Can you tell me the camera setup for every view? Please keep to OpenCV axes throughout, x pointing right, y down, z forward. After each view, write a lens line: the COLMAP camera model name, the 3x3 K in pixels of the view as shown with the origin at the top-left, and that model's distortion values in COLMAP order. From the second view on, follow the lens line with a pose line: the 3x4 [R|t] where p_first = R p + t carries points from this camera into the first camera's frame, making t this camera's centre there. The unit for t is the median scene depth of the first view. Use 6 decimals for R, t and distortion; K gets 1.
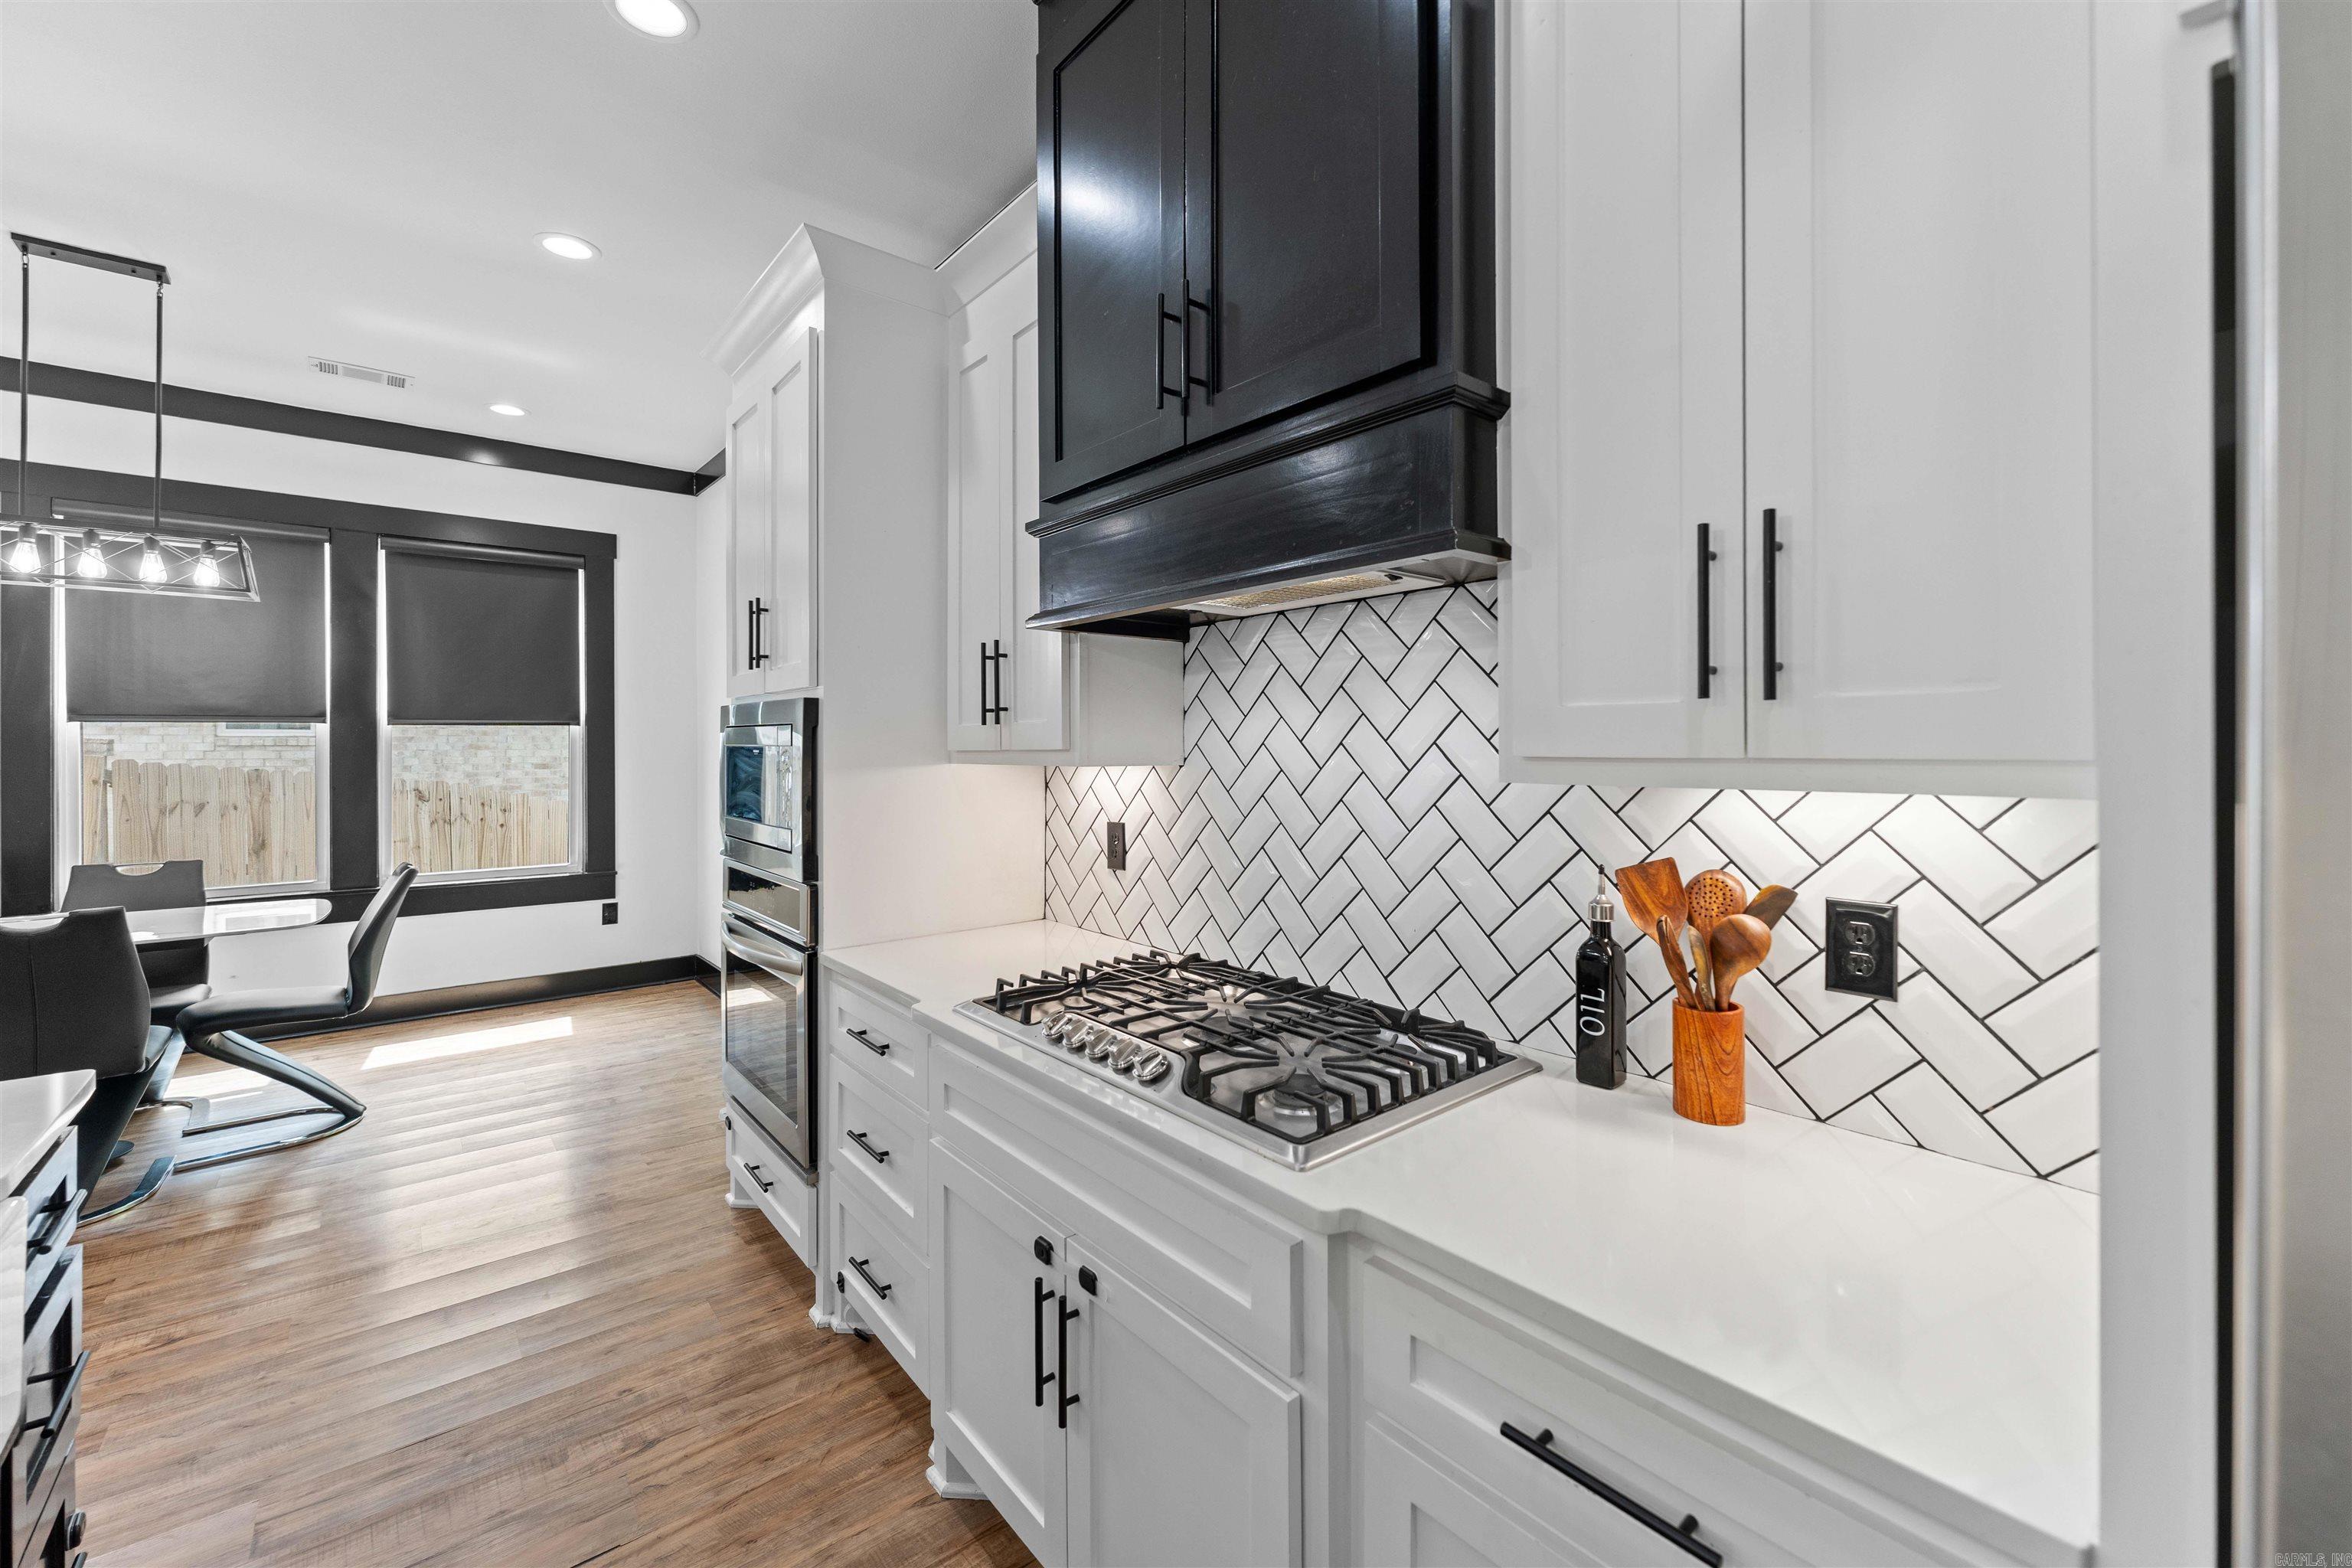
lens RADIAL K [[958.8, 0, 1202.9], [0, 958.8, 738.7], [0, 0, 1]] dist [-0.000831, -0.000475]
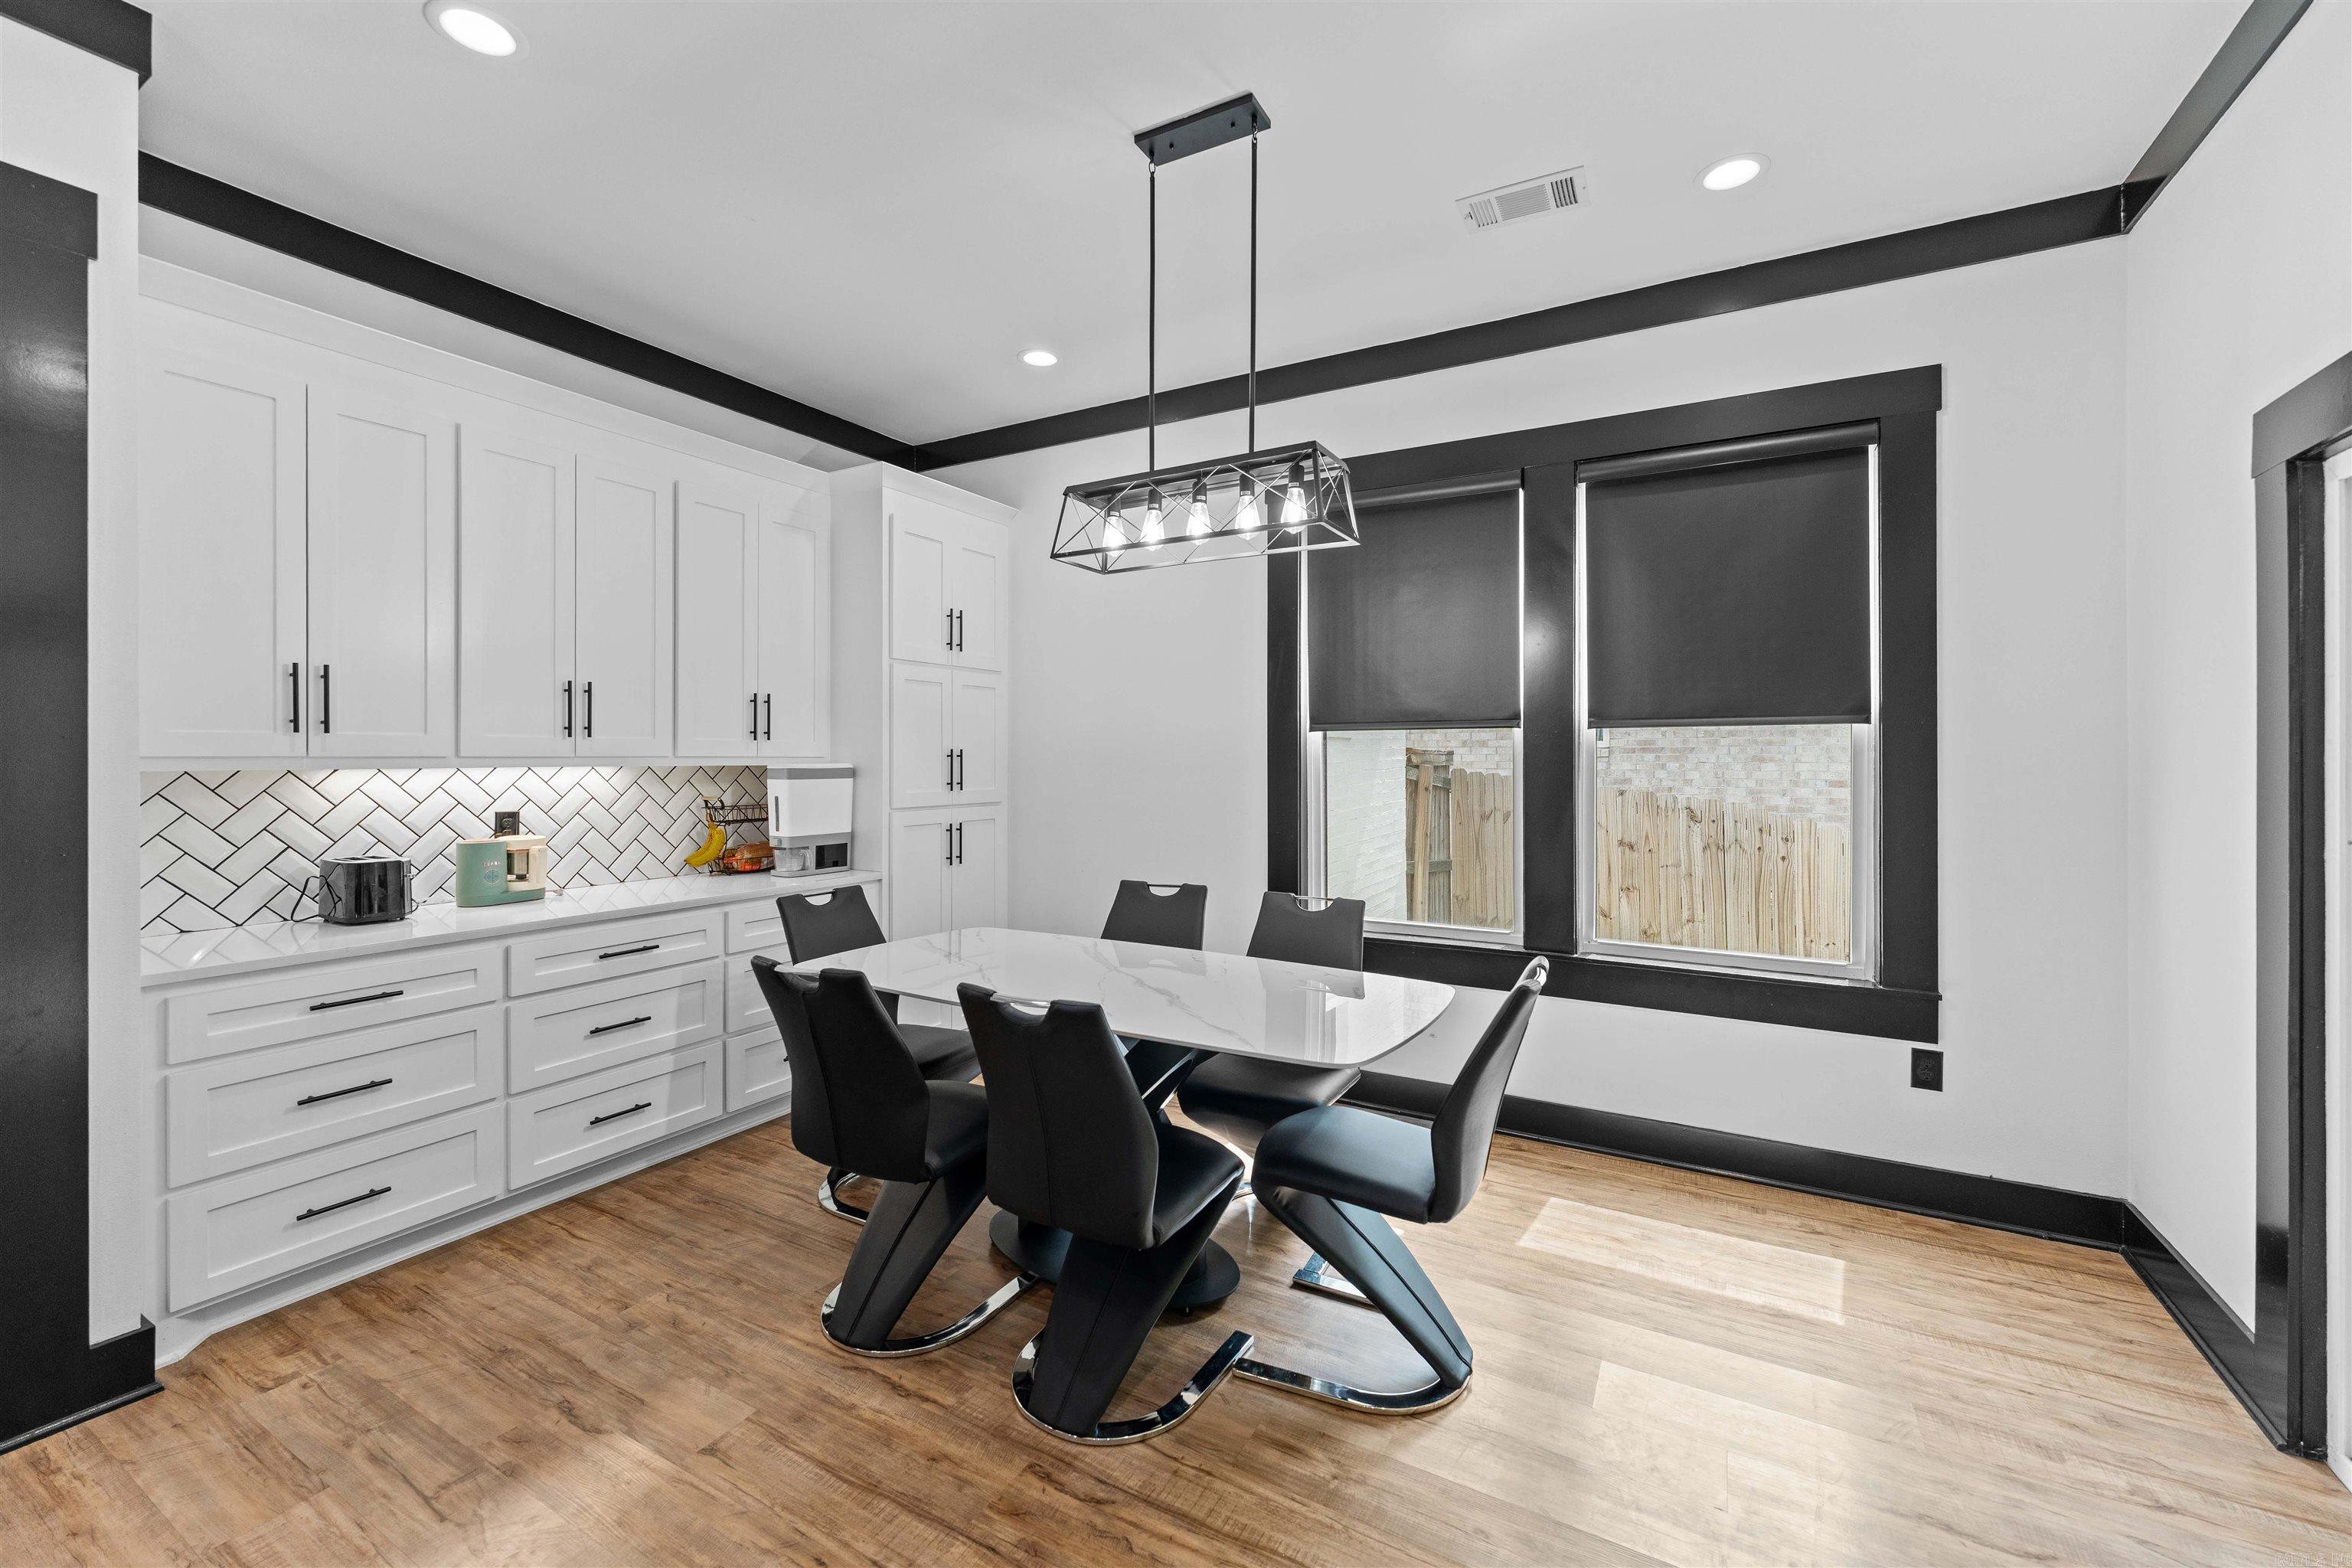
lens RADIAL K [[958.8, 0, 1159.6], [0, 958.8, 759.3], [0, 0, 1]] dist [-0.000831, -0.000475]
pose [[0.329169, 0.004807, -0.944259, -0.247588], [0.003643, 0.999973, 0.006361, 0.002797], [0.944264, -0.005534, 0.329142, 0.407616]]
